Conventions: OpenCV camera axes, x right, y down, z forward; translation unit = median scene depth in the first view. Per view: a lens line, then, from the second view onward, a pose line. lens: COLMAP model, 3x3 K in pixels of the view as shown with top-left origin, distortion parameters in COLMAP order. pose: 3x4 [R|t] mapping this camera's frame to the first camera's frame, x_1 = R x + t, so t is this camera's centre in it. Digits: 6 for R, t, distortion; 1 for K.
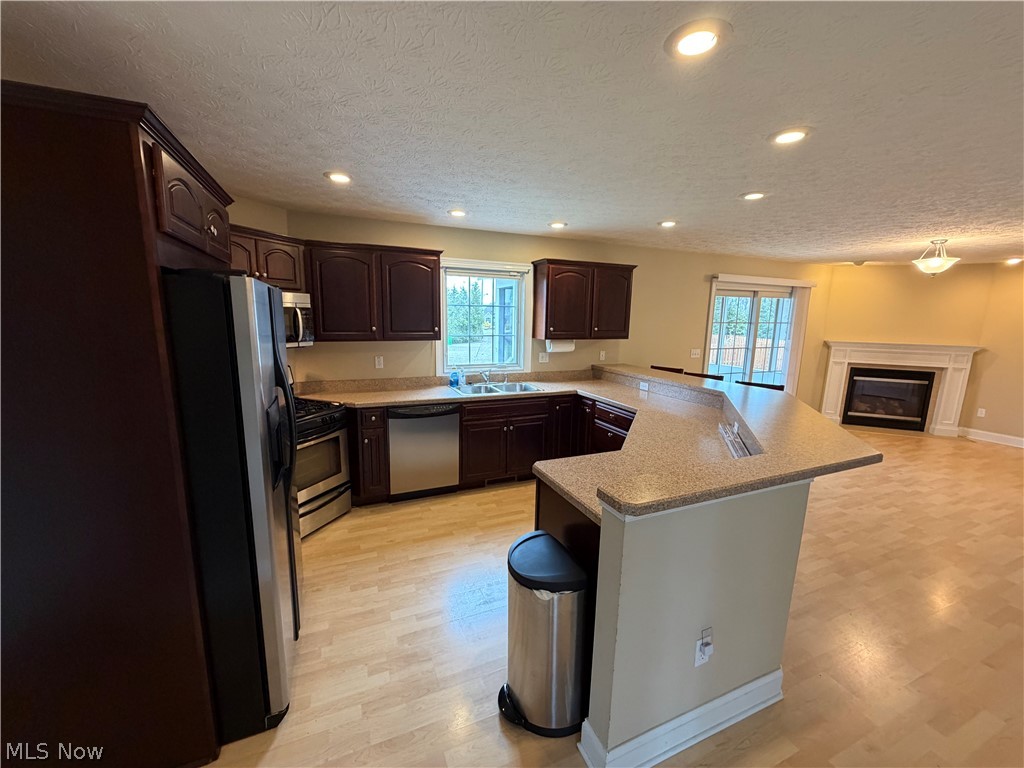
lens RADIAL K [[406.7, 0, 508.6], [0, 406.7, 383.1], [0, 0, 1]] dist [0.000517, 0.000048]
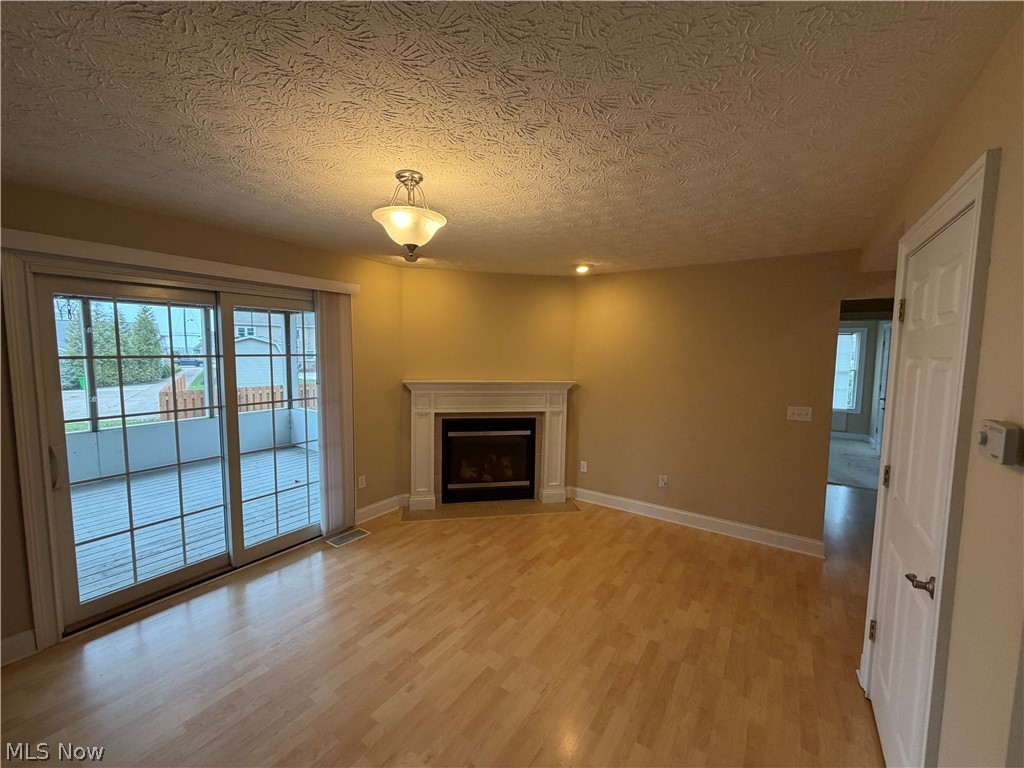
lens RADIAL K [[406.7, 0, 508.6], [0, 406.7, 383.1], [0, 0, 1]] dist [0.000517, 0.000048]
pose [[0.843592, -0.049750, 0.534676, 0.833902], [0.091063, 0.994531, -0.051138, -0.077558], [-0.529208, 0.091829, 0.843509, 0.535755]]
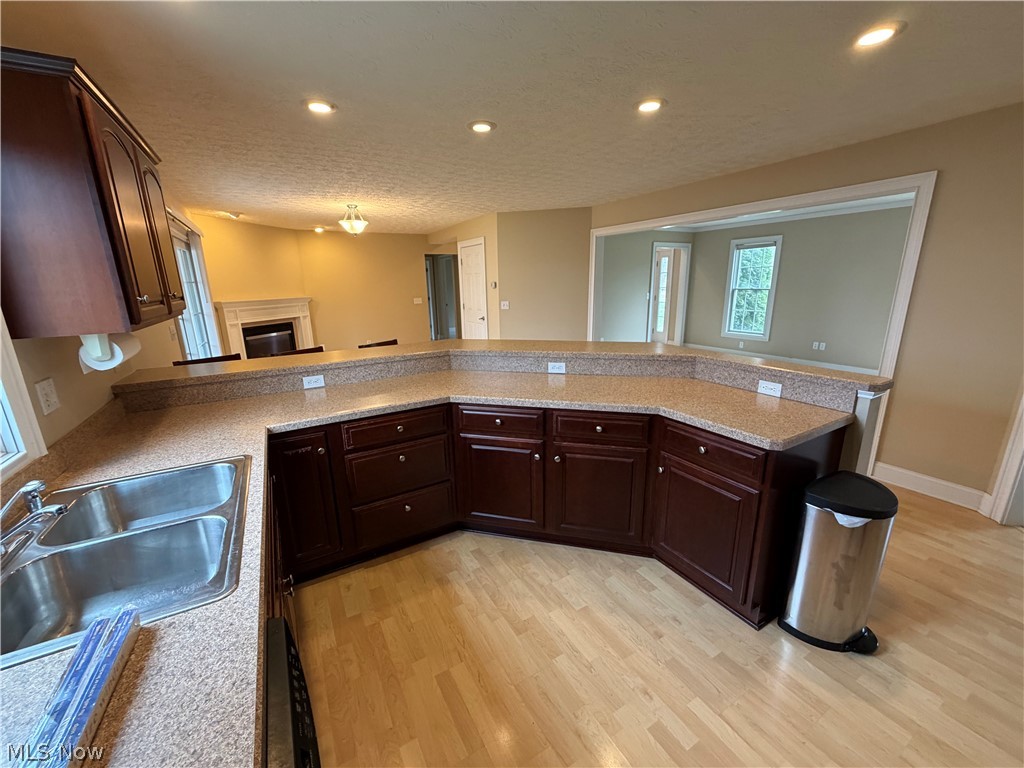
lens RADIAL K [[406.7, 0, 508.6], [0, 406.7, 383.1], [0, 0, 1]] dist [0.000517, 0.000048]
pose [[-0.121330, -0.259131, 0.958191, -0.266416], [0.183378, 0.942855, 0.278204, -0.098454], [-0.975526, 0.209465, -0.066878, 0.690824]]
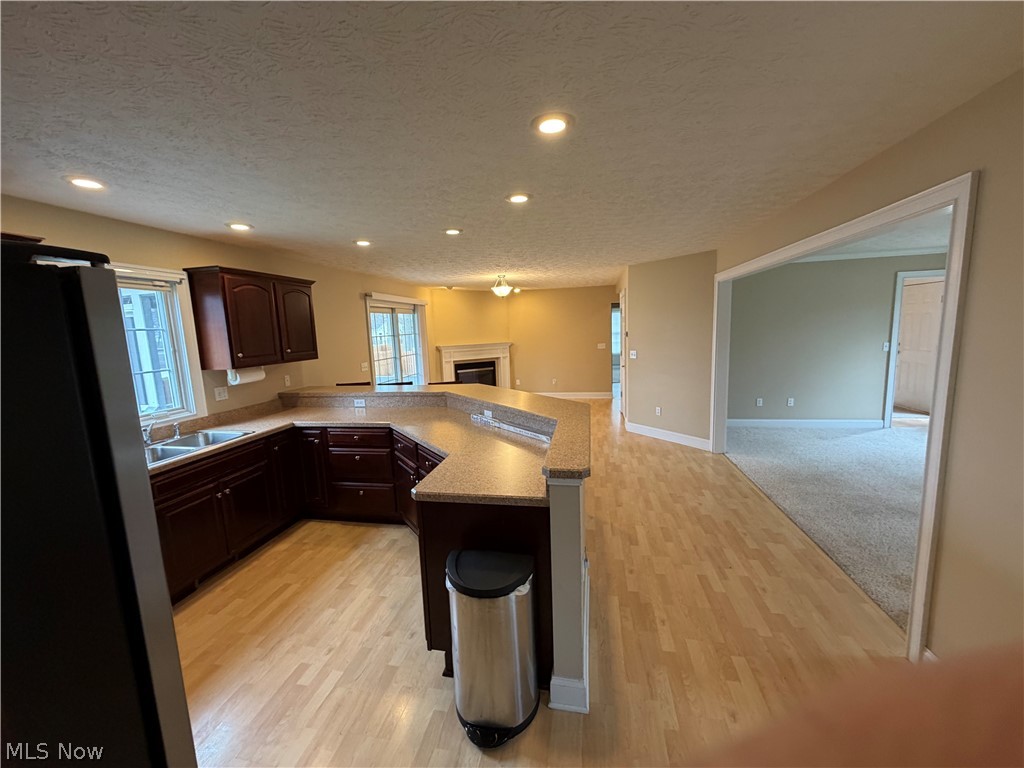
lens RADIAL K [[406.7, 0, 508.6], [0, 406.7, 383.1], [0, 0, 1]] dist [0.000517, 0.000048]
pose [[0.561805, -0.150760, 0.813417, -0.238398], [0.185543, 0.981168, 0.053702, -0.023485], [-0.806195, 0.120753, 0.579197, 0.118123]]
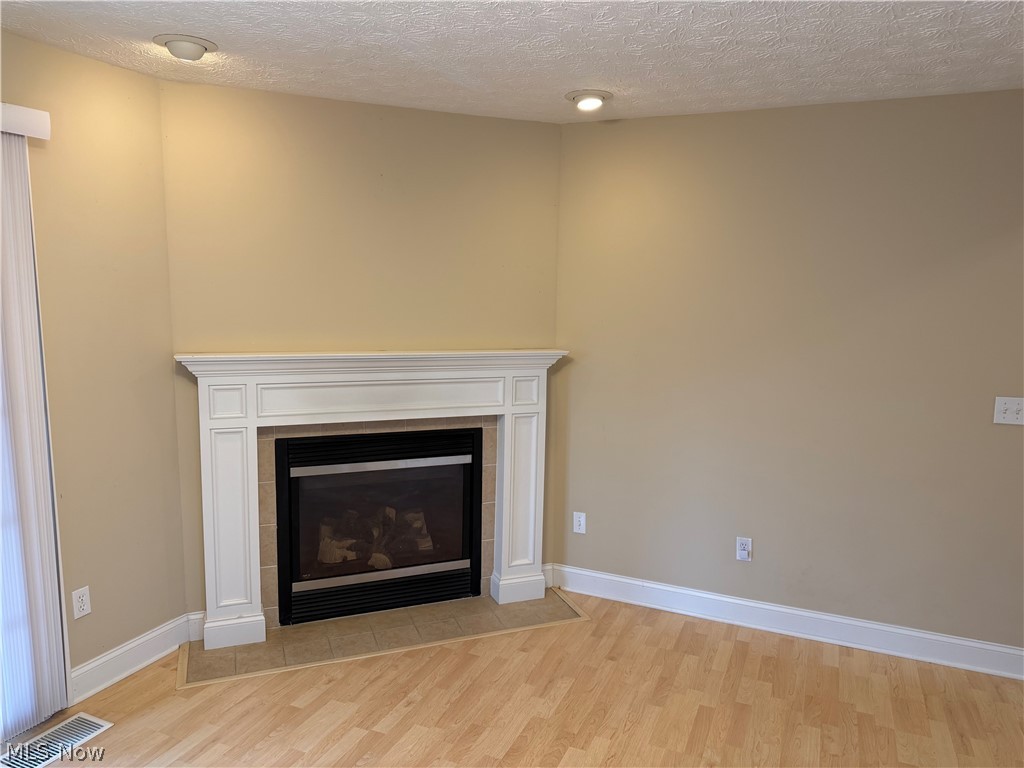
lens RADIAL K [[719.5, 0, 512.0], [0, 719.5, 384.0], [0, 0, 1]] dist [0.055727, -0.072111]
pose [[0.724856, -0.104509, 0.680927, 0.882759], [0.111140, 0.993219, 0.034130, -0.112730], [-0.679876, 0.050939, 0.731556, 0.715729]]
